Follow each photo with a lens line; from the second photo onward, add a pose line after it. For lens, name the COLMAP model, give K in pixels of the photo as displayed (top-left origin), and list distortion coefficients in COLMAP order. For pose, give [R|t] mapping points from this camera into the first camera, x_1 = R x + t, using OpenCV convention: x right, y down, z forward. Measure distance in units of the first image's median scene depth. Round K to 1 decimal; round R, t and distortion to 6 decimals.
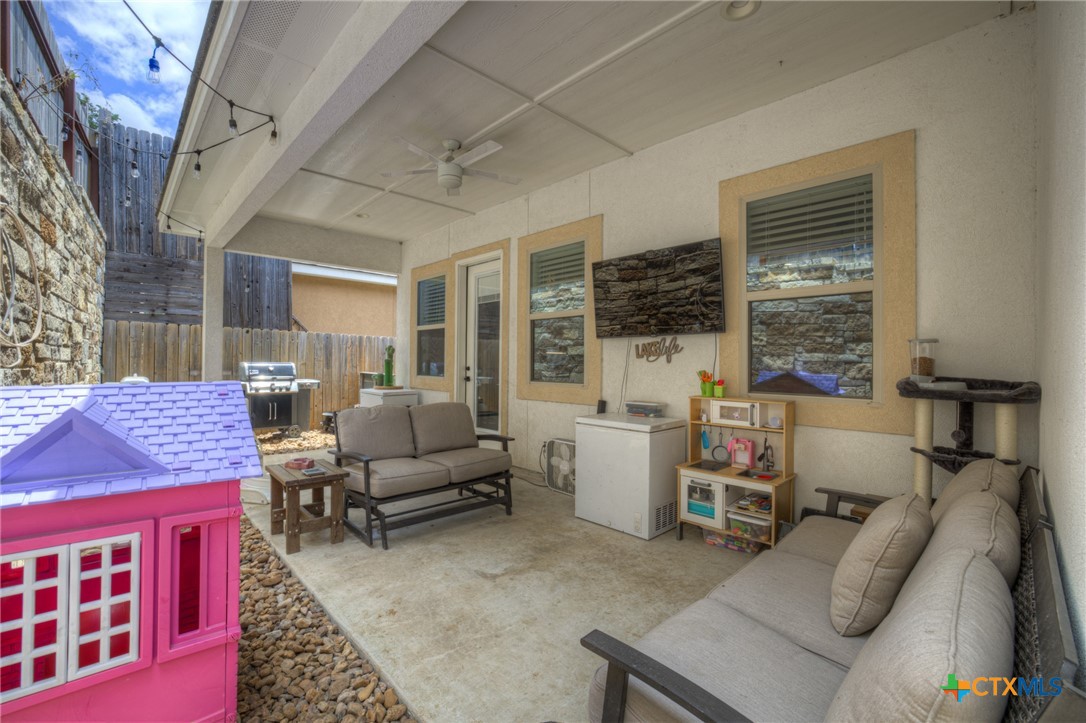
lens RADIAL K [[456.1, 0, 536.8], [0, 456.1, 363.8], [0, 0, 1]] dist [-0.000336, -0.000021]
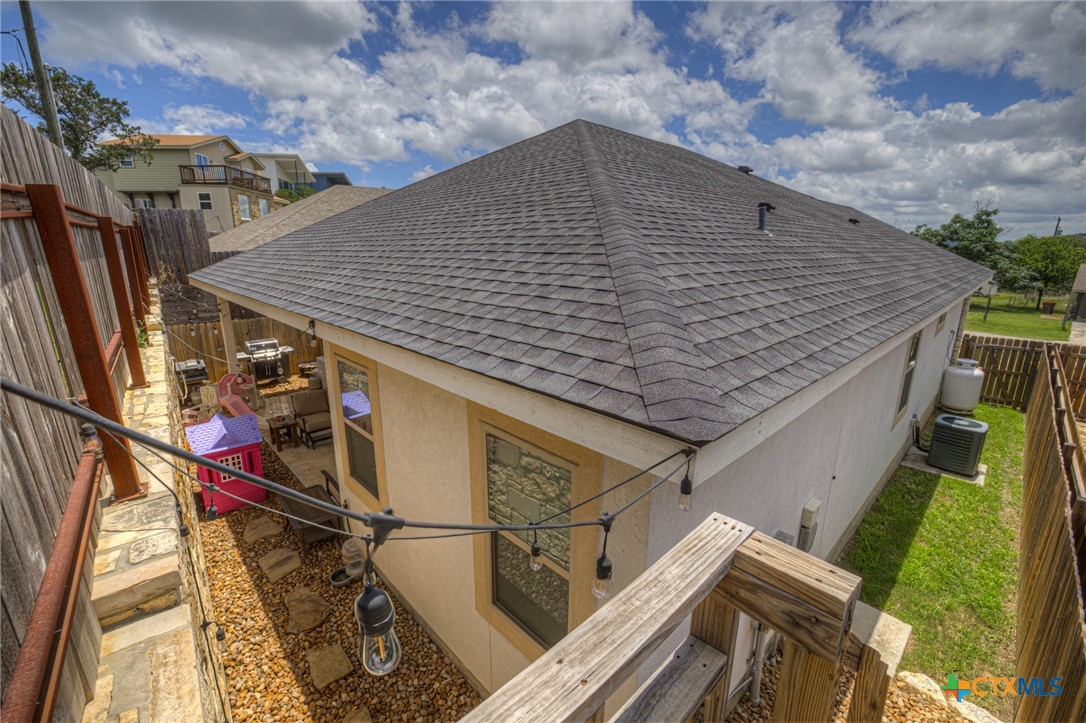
lens RADIAL K [[456.1, 0, 546.6], [0, 456.1, 360.2], [0, 0, 1]] dist [-0.000336, -0.000021]
pose [[0.999898, -0.009012, 0.011062, 1.031131], [0.006039, 0.969736, 0.244081, -0.768053], [-0.012927, -0.243989, 0.969692, -1.538163]]
